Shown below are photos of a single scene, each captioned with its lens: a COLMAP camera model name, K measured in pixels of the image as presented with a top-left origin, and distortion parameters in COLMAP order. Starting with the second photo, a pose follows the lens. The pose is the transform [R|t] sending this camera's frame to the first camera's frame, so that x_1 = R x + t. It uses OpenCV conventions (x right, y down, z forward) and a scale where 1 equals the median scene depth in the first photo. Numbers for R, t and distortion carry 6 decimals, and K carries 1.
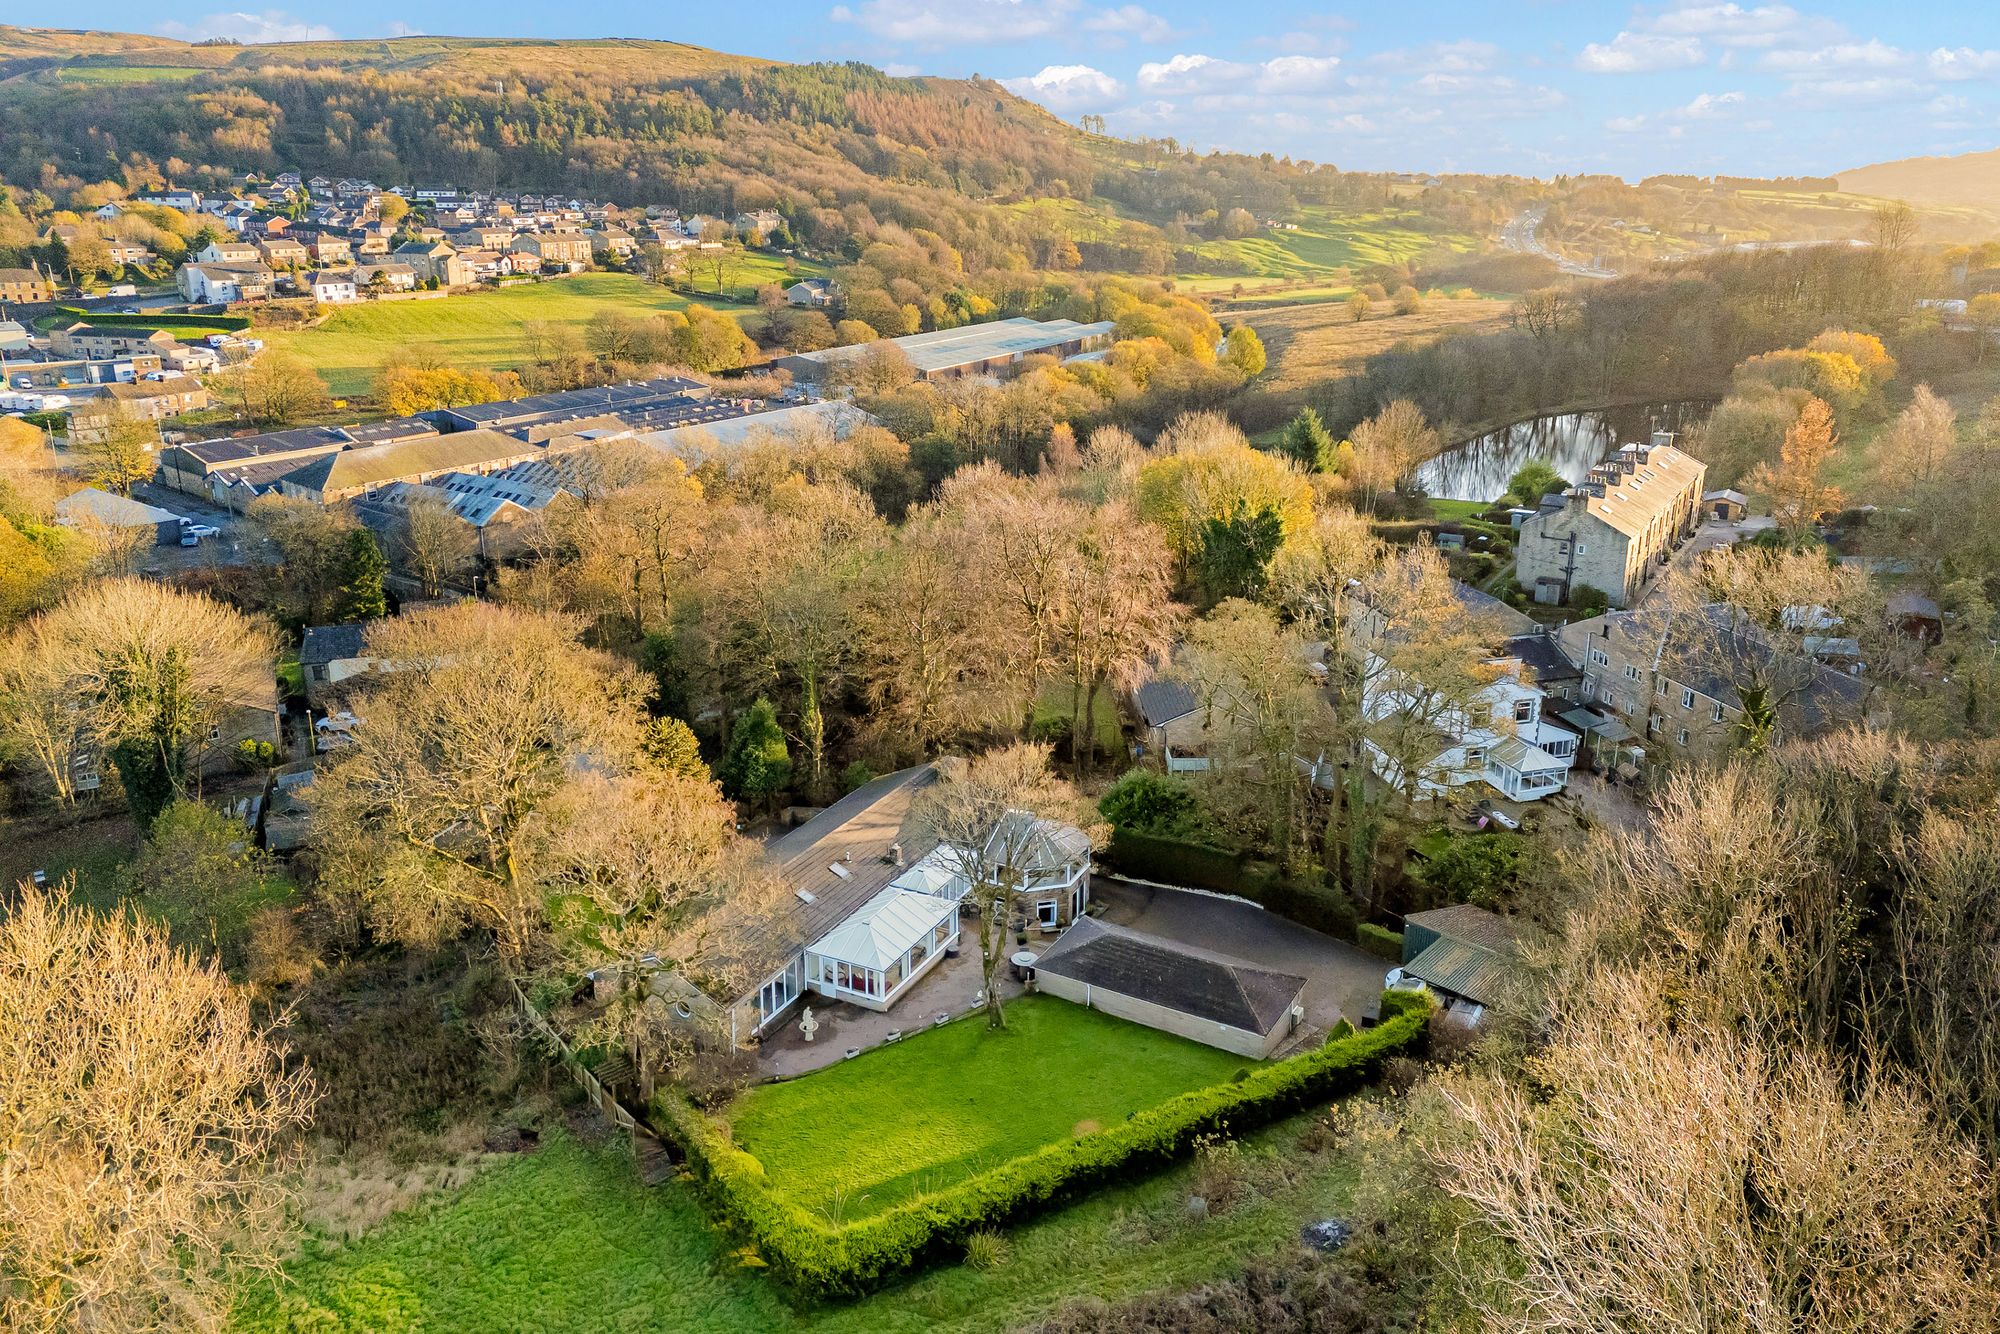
lens RADIAL K [[1459.4, 0, 1008.2], [0, 1459.4, 626.6], [0, 0, 1]] dist [0.068676, -0.056804]
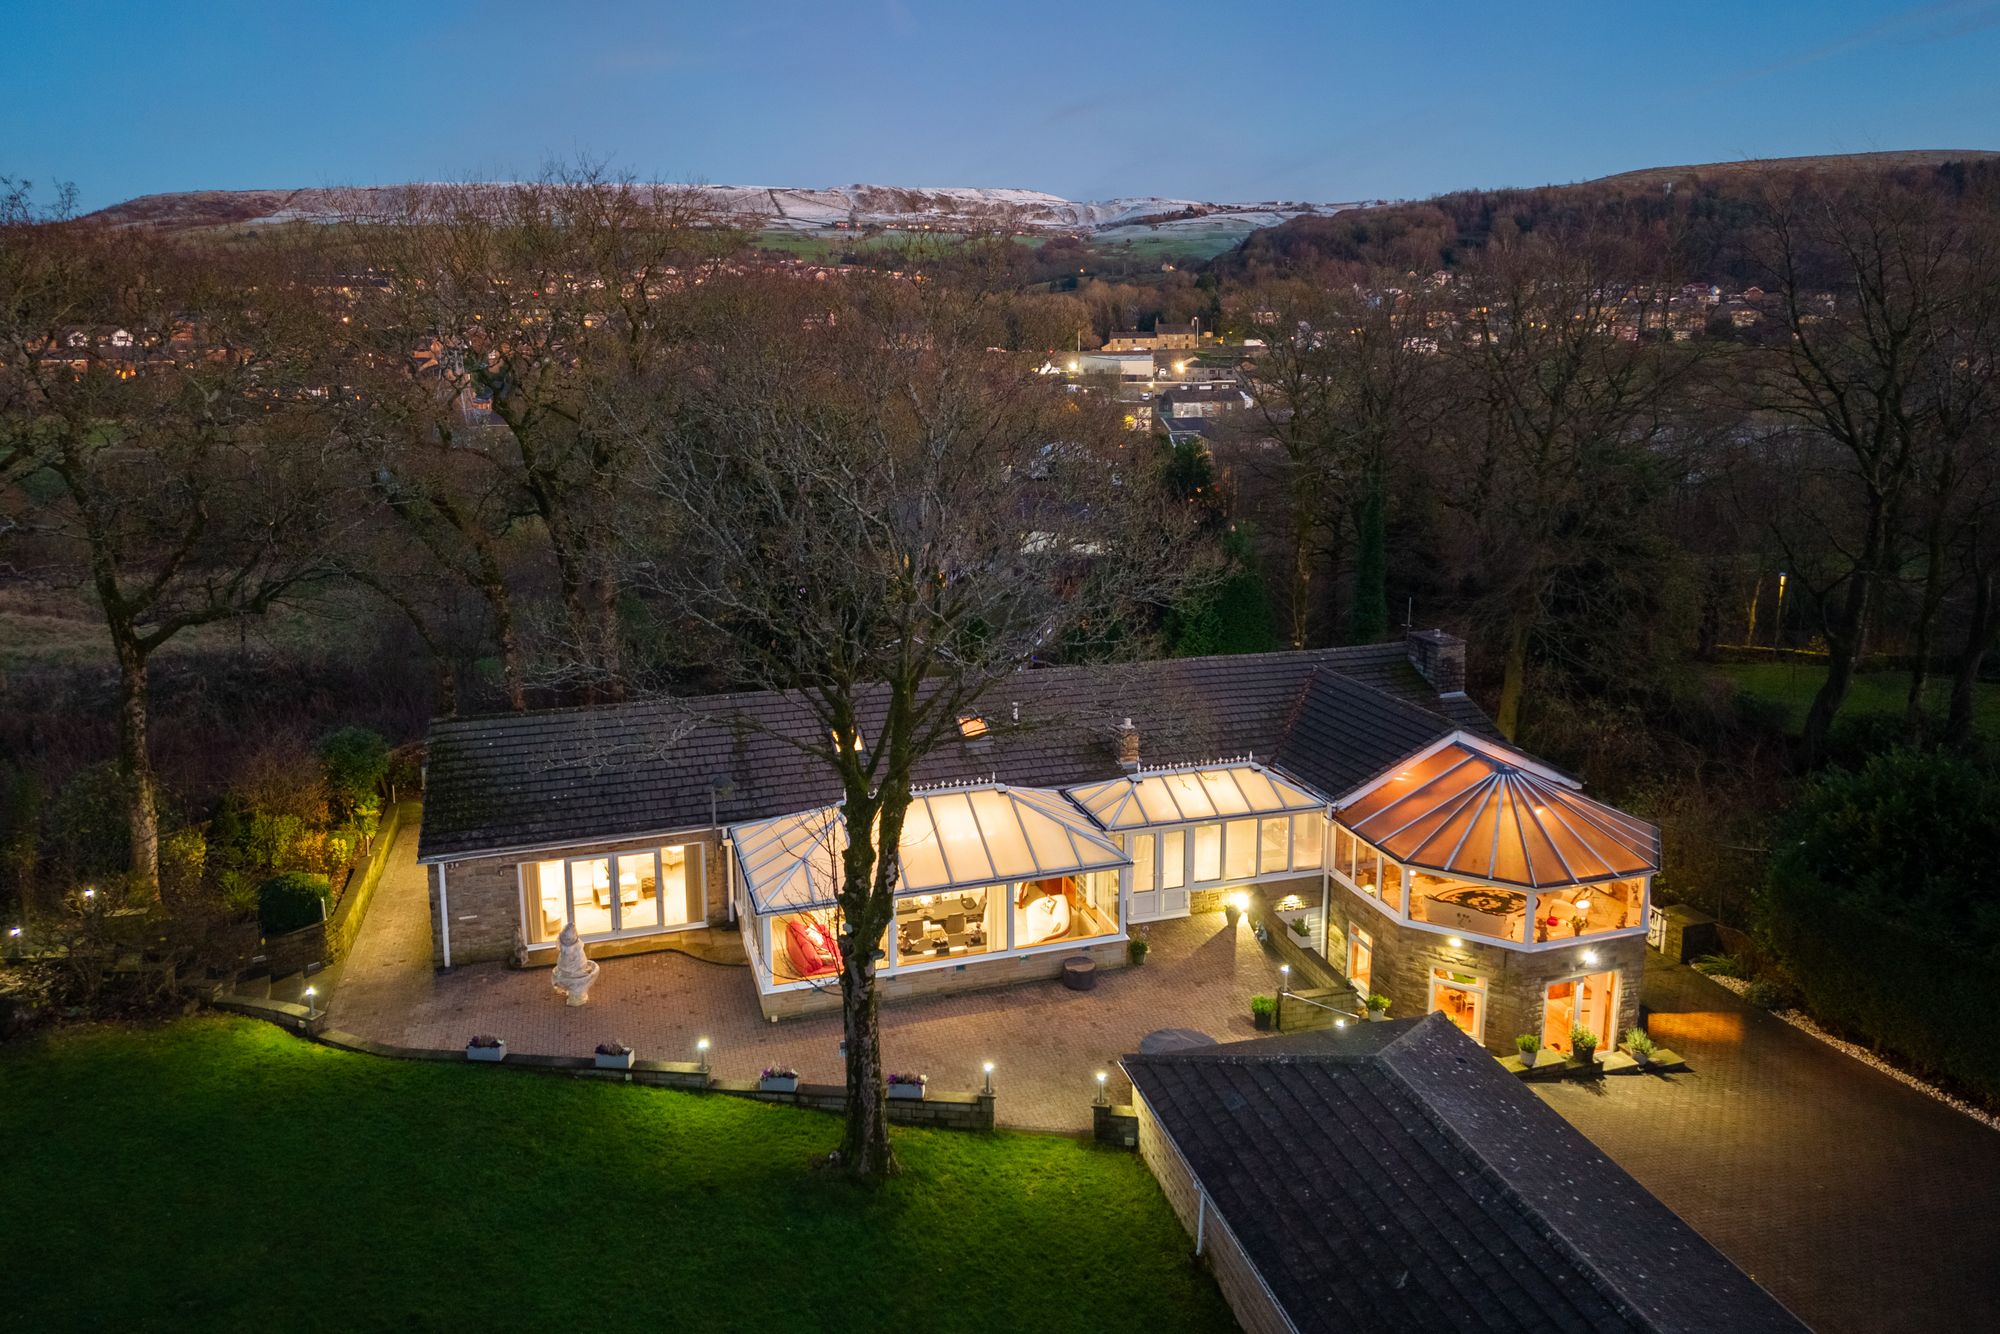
lens RADIAL K [[1339.1, 0, 1005.5], [0, 1339.1, 604.7], [0, 0, 1]] dist [0.032567, -0.031210]
pose [[0.702127, 0.138401, -0.698471, 0.027738], [-0.203752, 0.978963, -0.010838, 0.020094], [0.682277, 0.149925, 0.715556, 0.107136]]
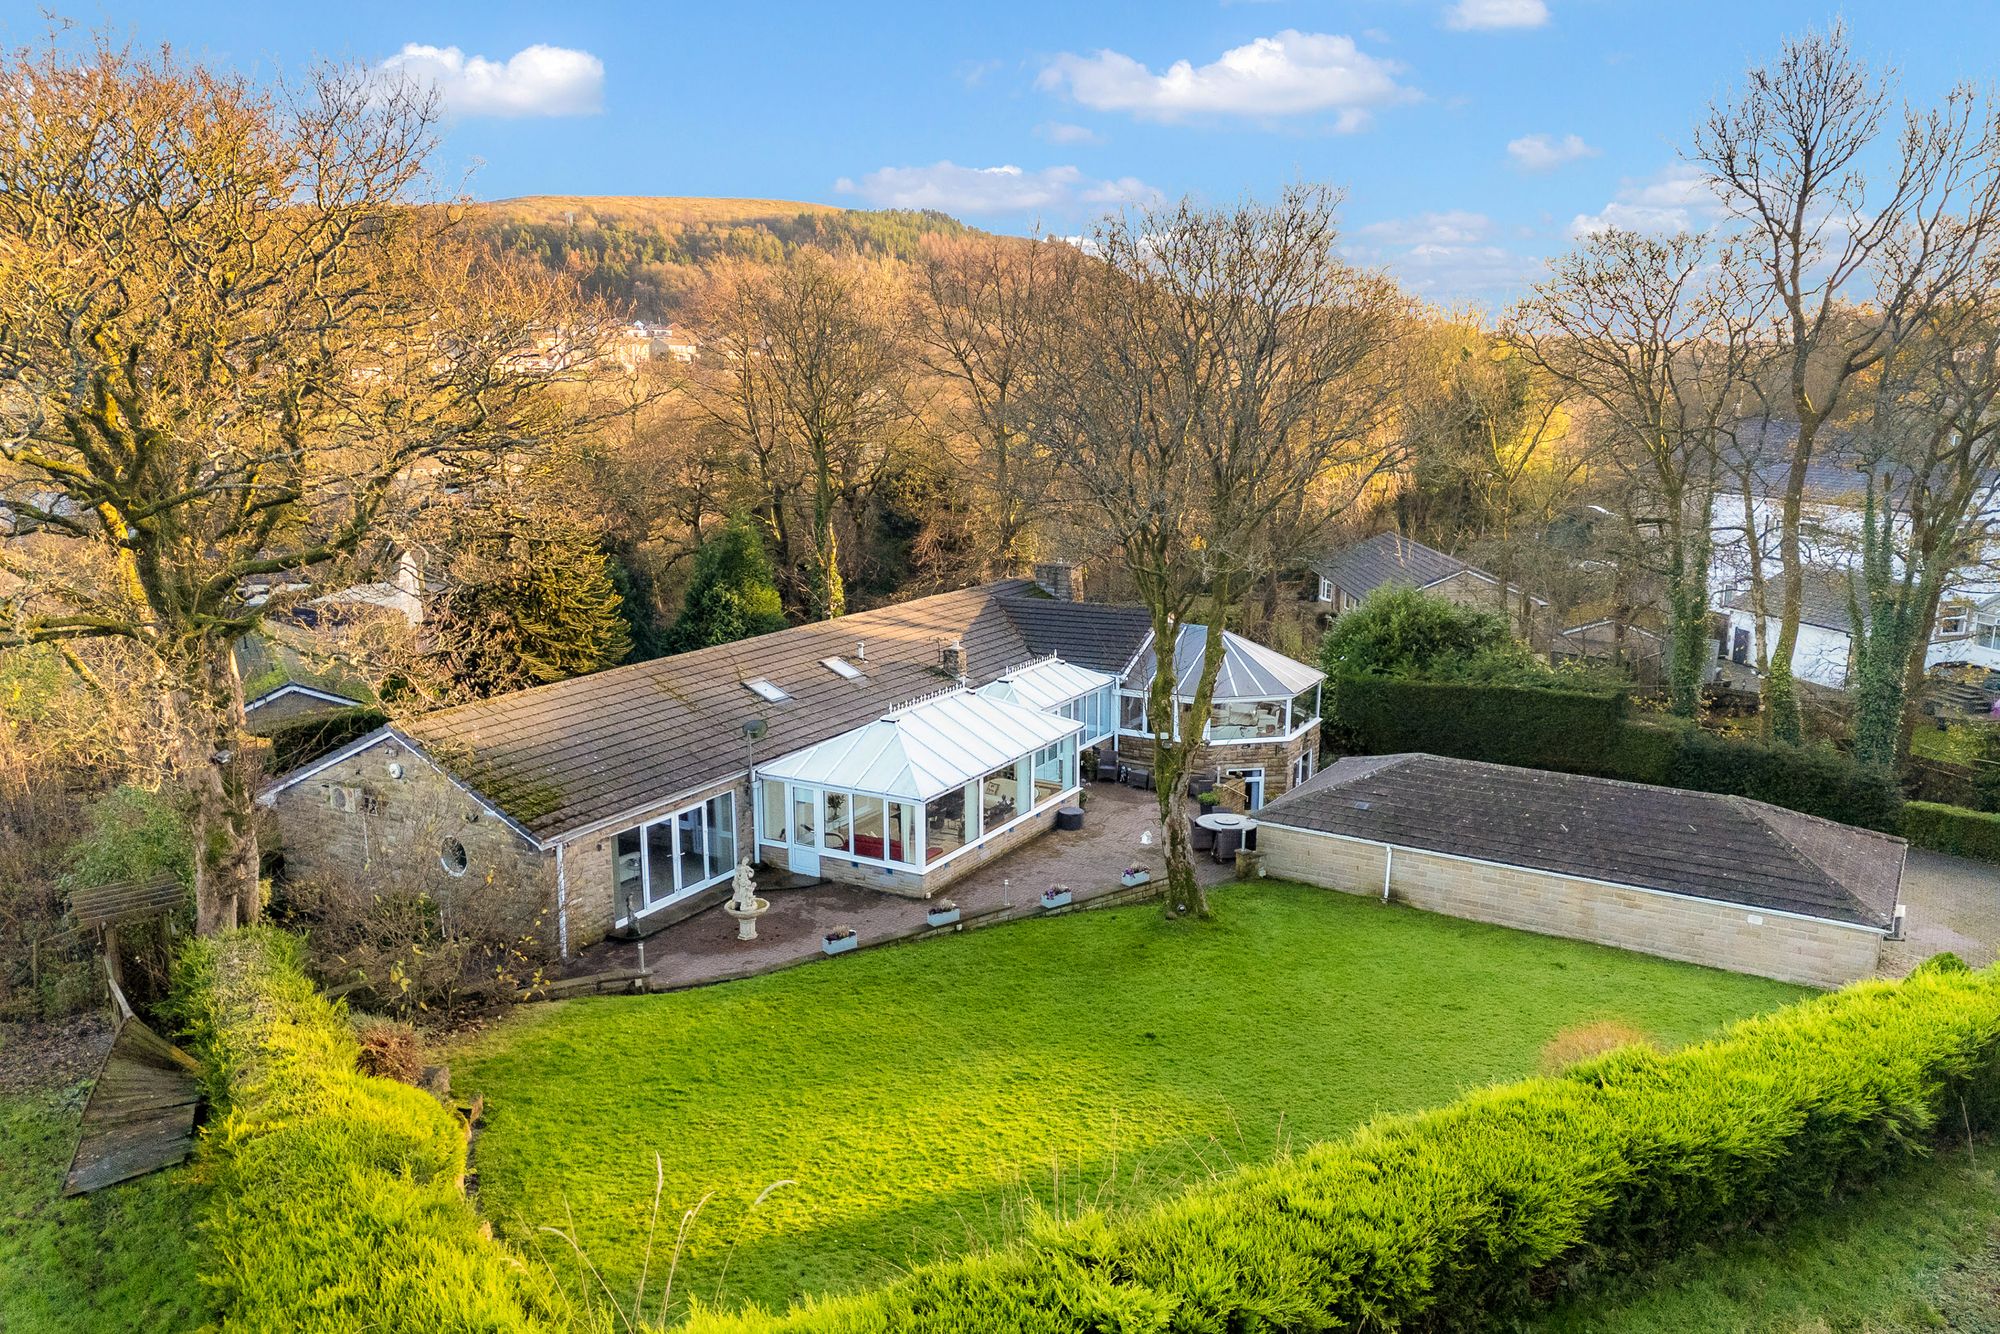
lens RADIAL K [[1458.5, 0, 1008.4], [0, 1458.5, 720.1], [0, 0, 1]] dist [0.063838, -0.051396]
pose [[0.998872, 0.008719, -0.046675, -0.005425], [-0.011499, 0.998155, -0.059627, 0.032767], [0.046069, 0.060096, 0.997129, 0.077711]]
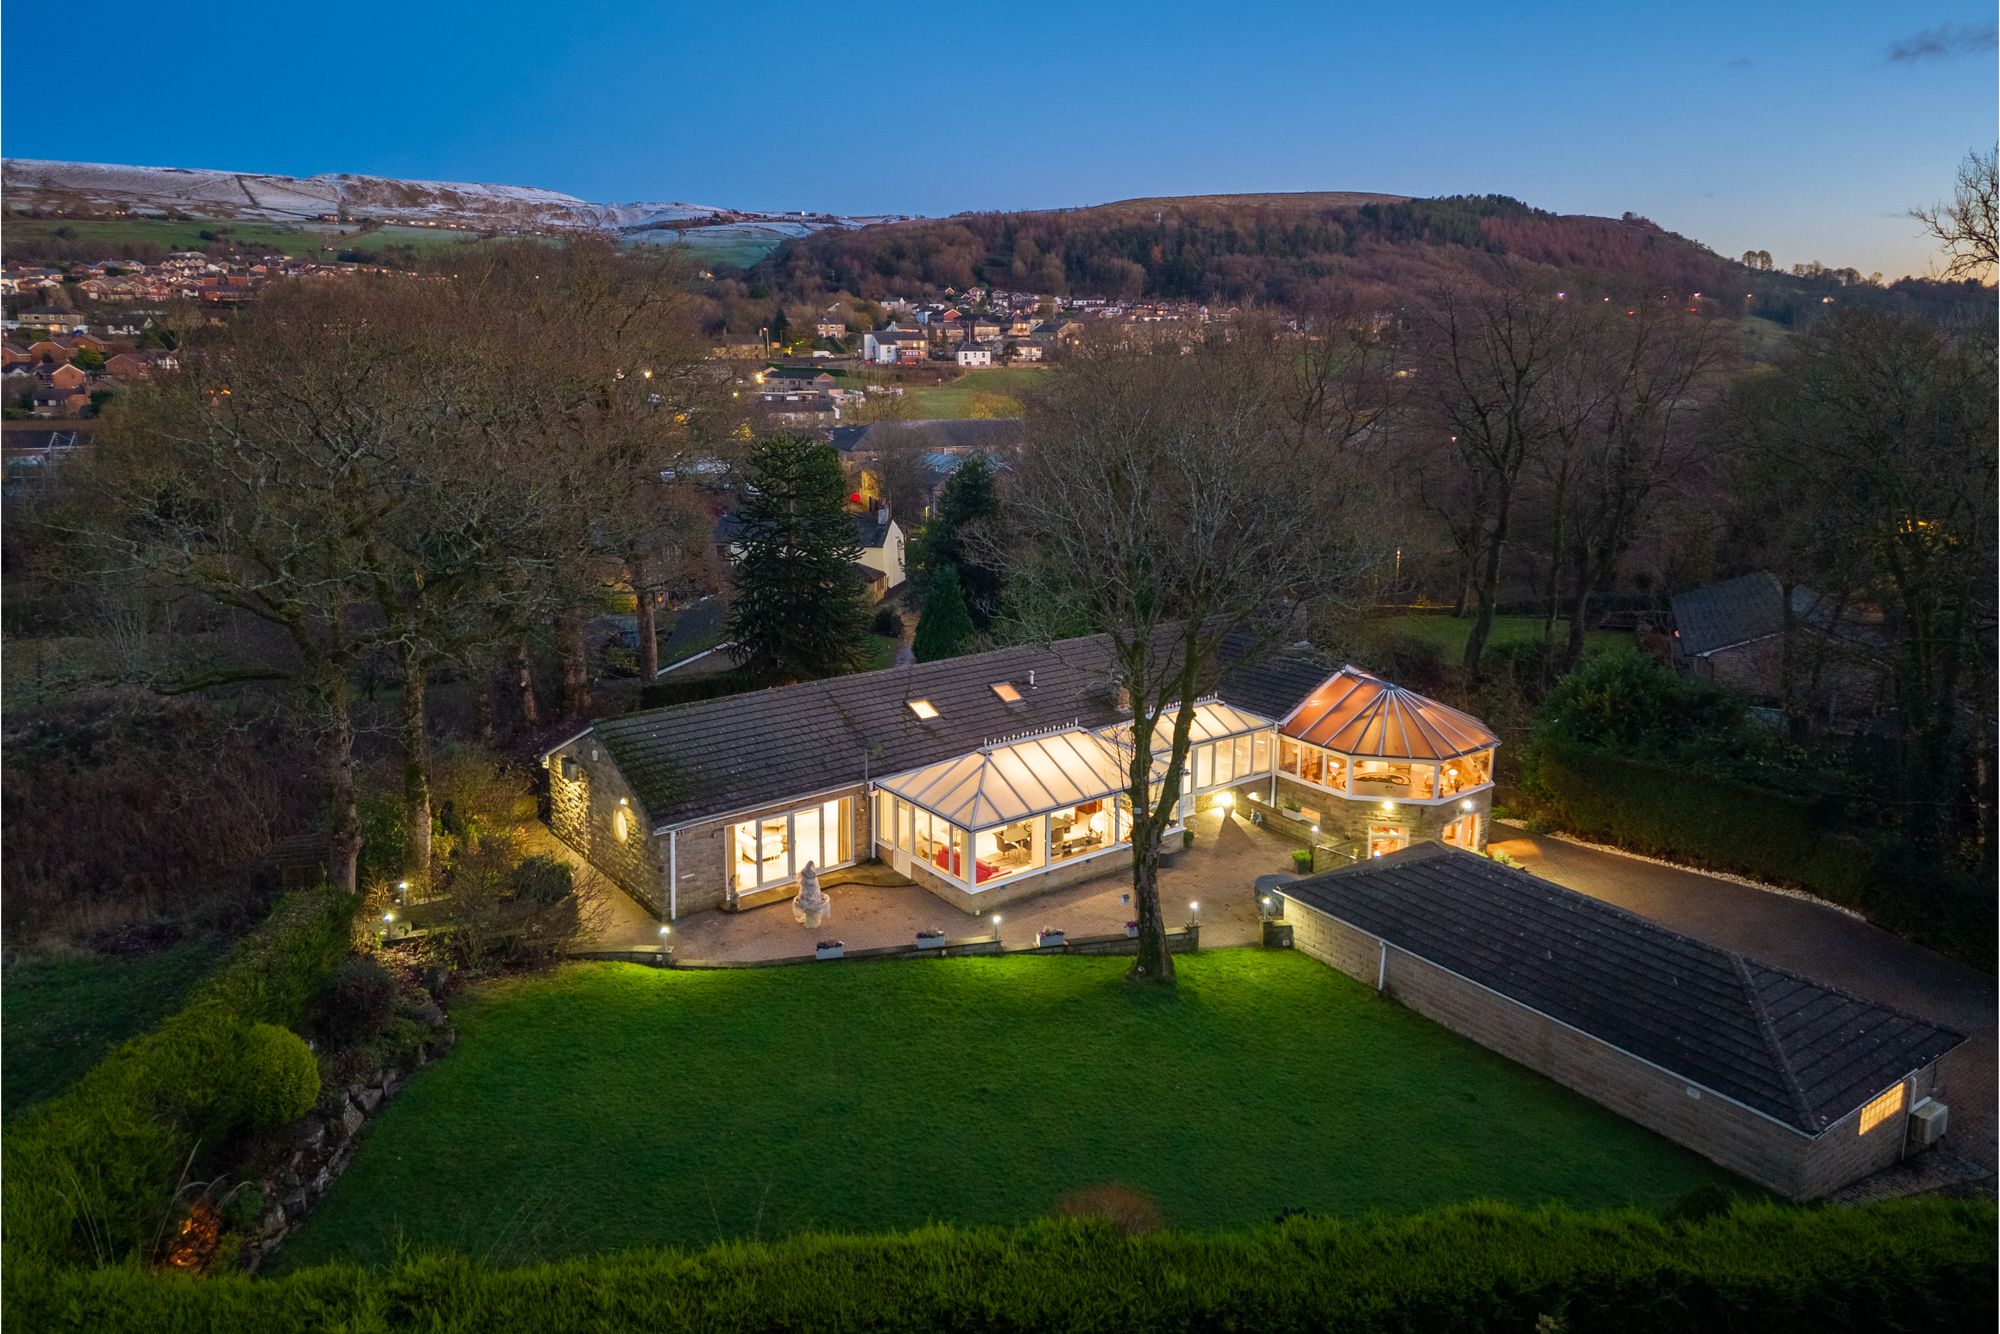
lens RADIAL K [[1325.6, 0, 1004.4], [0, 1325.6, 609.1], [0, 0, 1]] dist [0.068125, -0.101397]
pose [[0.901259, 0.087919, -0.424267, 0.016233], [-0.128513, 0.989376, -0.067974, 0.026016], [0.413783, 0.115786, 0.902983, 0.079064]]
